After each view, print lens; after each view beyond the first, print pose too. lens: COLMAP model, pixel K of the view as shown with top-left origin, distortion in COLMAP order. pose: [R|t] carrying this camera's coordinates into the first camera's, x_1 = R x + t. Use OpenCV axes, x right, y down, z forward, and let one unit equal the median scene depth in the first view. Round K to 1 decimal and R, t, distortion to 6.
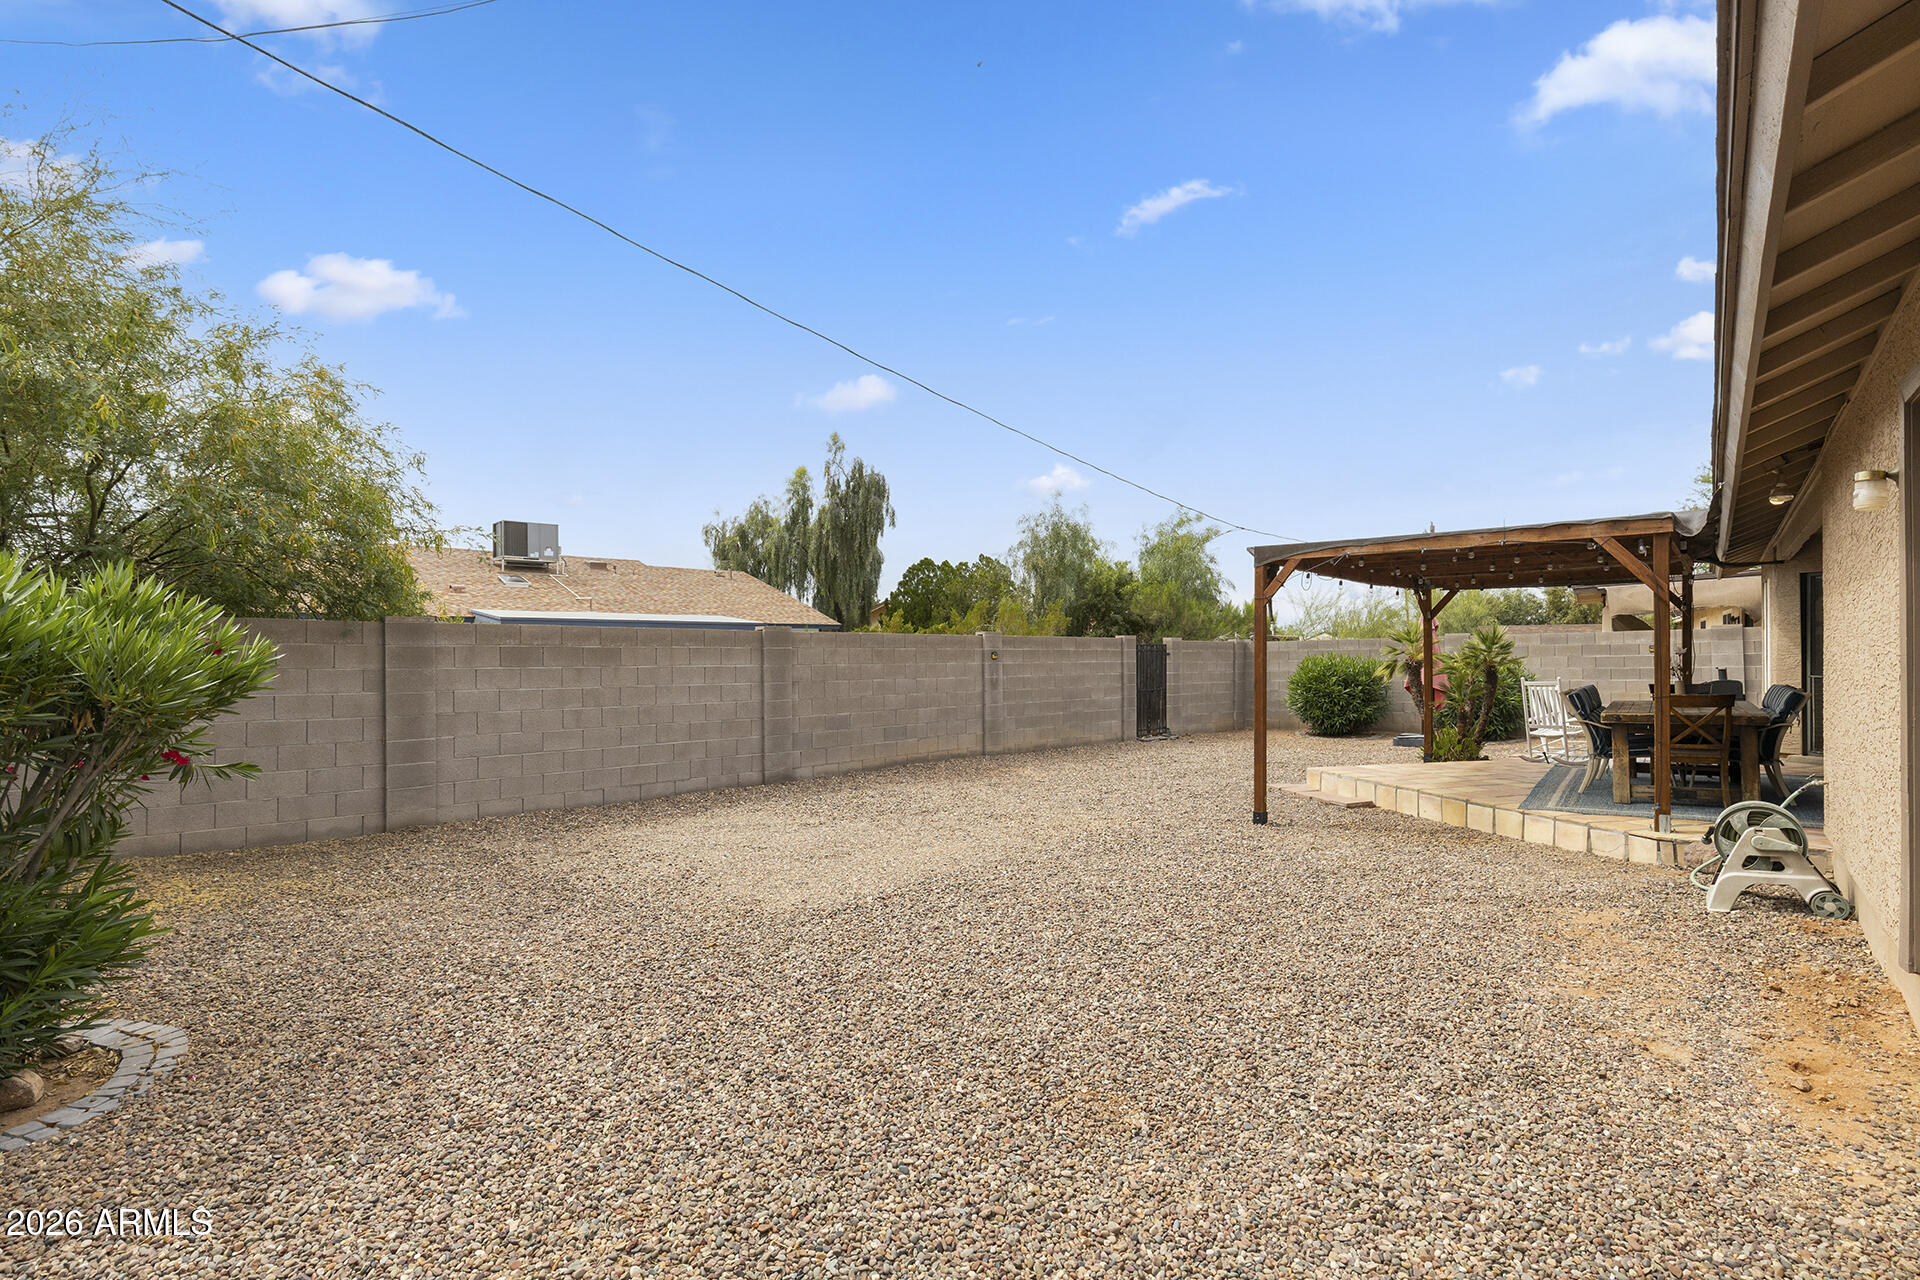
lens RADIAL K [[917.6, 0, 969.8], [0, 917.6, 685.2], [0, 0, 1]] dist [0.002810, 0.000324]
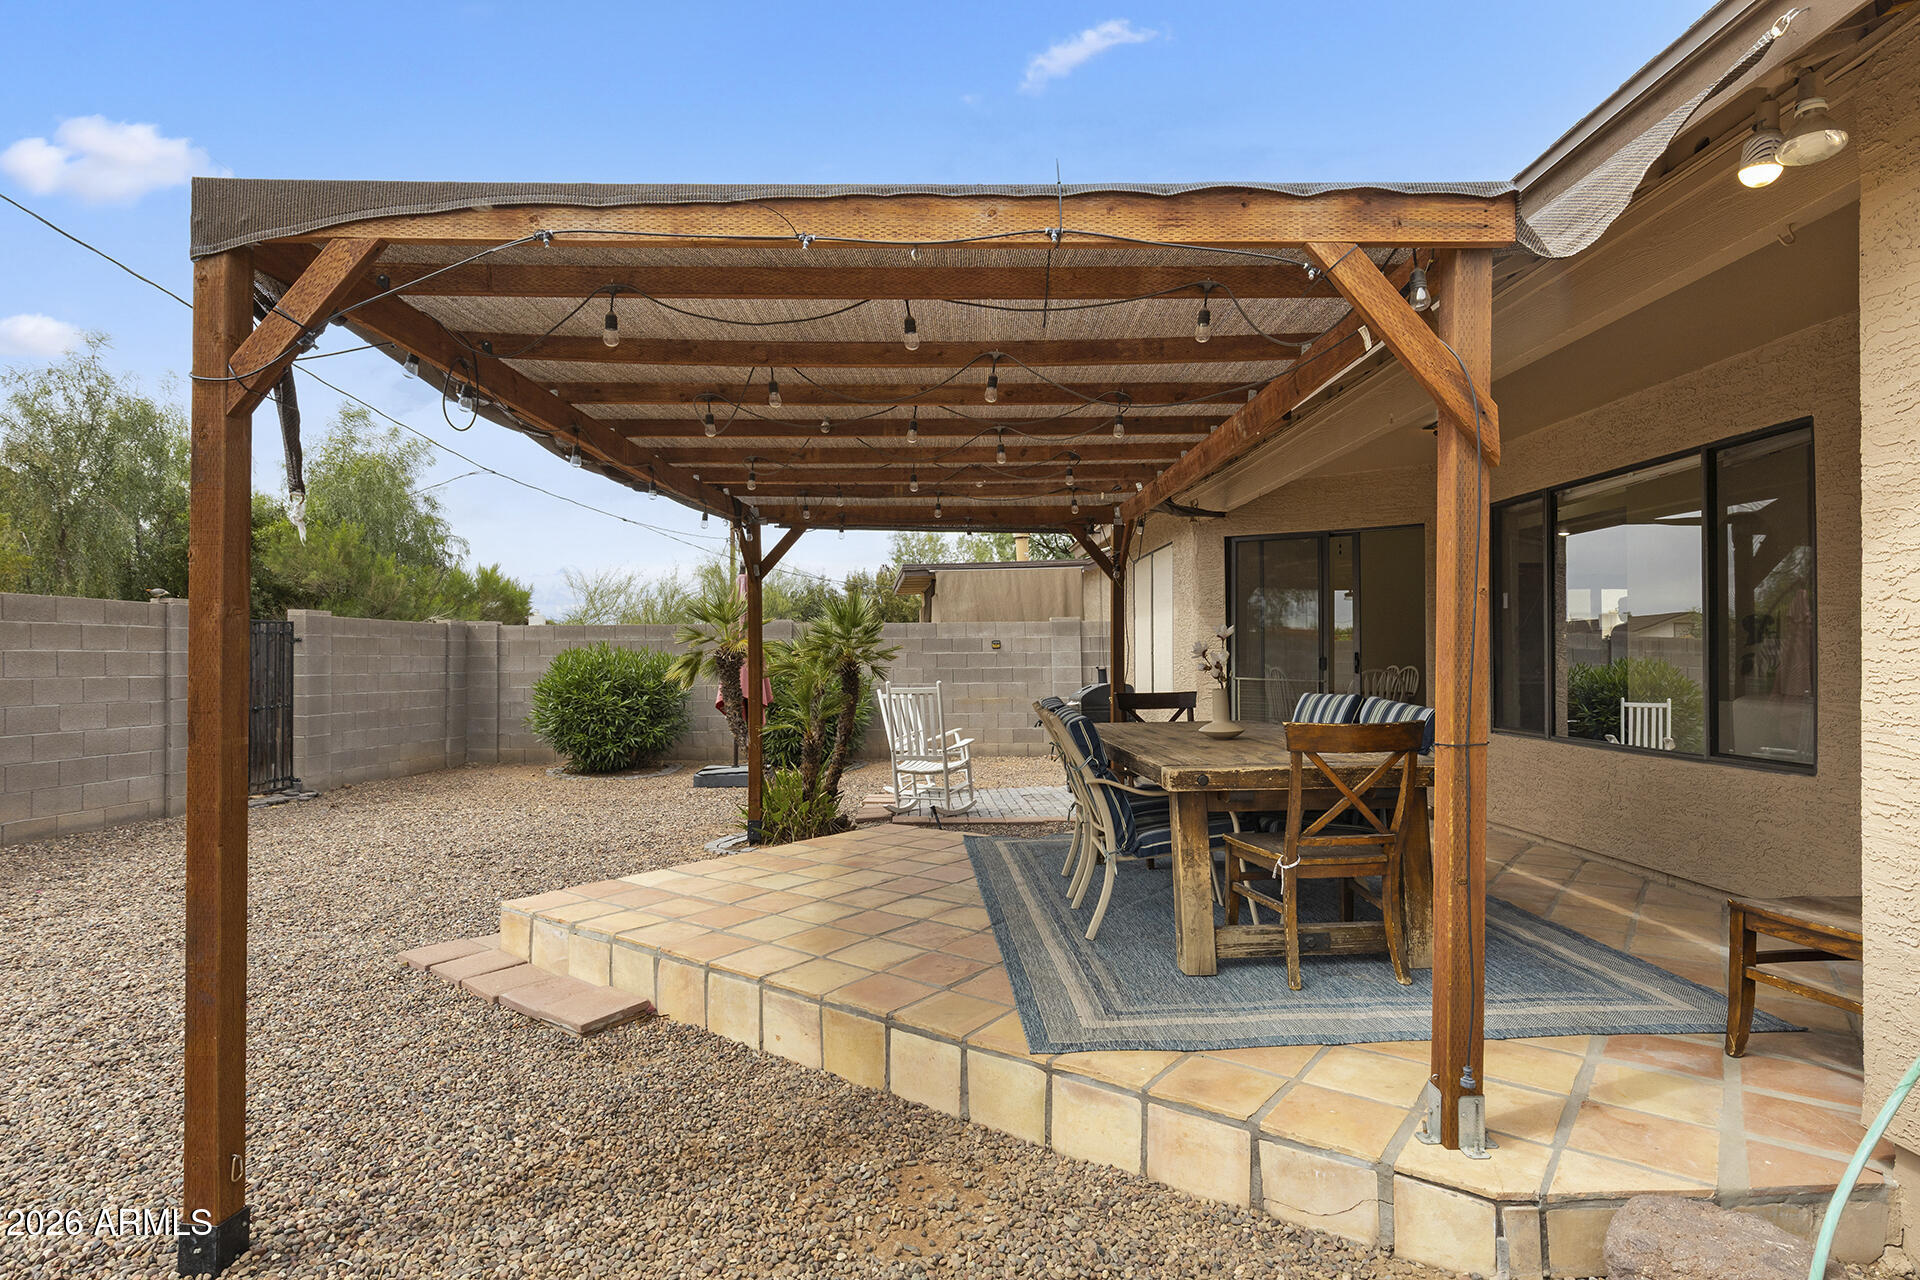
lens RADIAL K [[975.0, 0, 973.1], [0, 975.0, 641.9], [0, 0, 1]] dist [-0.001549, 0.000135]
pose [[0.755524, 0.020454, 0.654801, 0.191339], [0.010418, 0.999011, -0.043227, -0.005666], [-0.655038, 0.039481, 0.754564, 0.421999]]
